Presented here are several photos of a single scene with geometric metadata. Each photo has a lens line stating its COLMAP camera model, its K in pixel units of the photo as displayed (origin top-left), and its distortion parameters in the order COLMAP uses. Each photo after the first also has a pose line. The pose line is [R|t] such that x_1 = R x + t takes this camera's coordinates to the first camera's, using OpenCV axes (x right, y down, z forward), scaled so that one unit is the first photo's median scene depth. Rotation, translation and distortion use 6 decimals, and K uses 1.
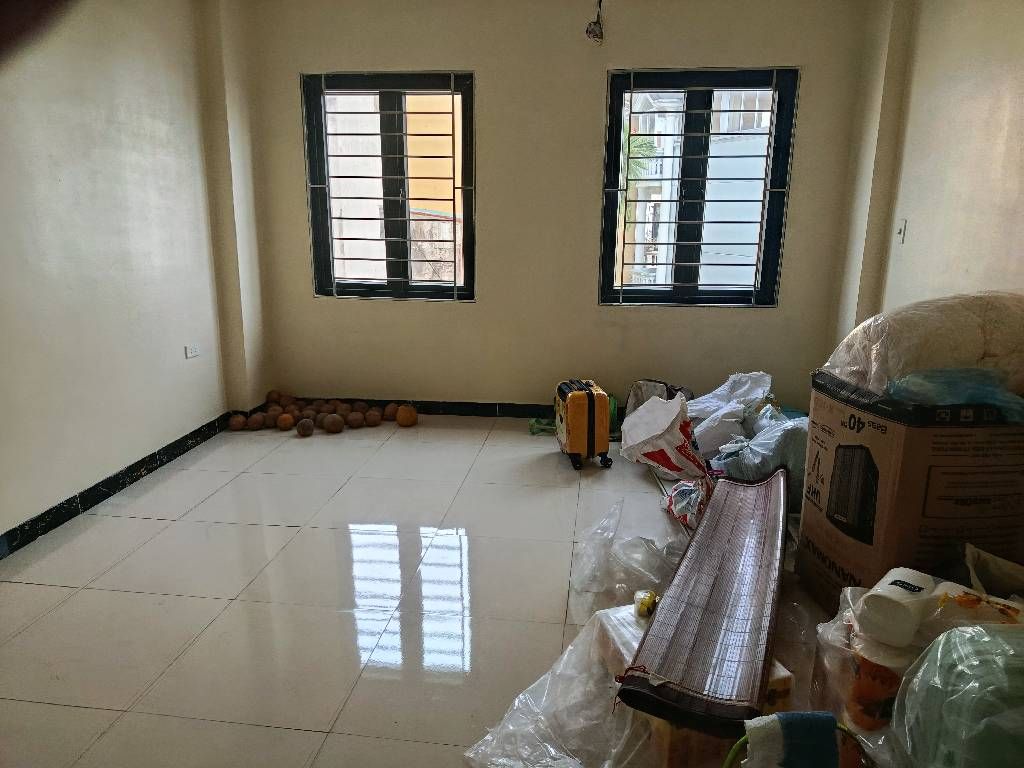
lens RADIAL K [[716.2, 0, 509.6], [0, 716.2, 388.2], [0, 0, 1]] dist [0.035266, -0.013505]
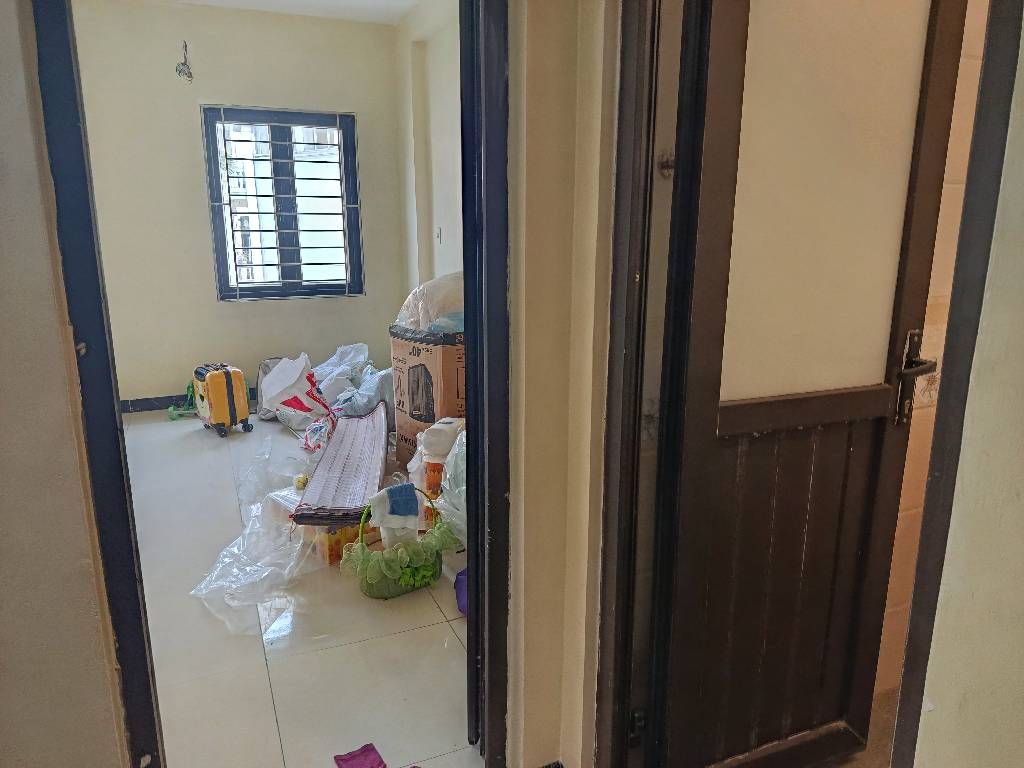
lens RADIAL K [[716.2, 0, 514.7], [0, 716.2, 386.8], [0, 0, 1]] dist [0.035266, -0.013505]
pose [[0.851908, -0.123283, 0.508973, -0.096037], [0.133130, 0.990949, 0.017197, 0.078055], [-0.506487, 0.053109, 0.860610, -0.294970]]
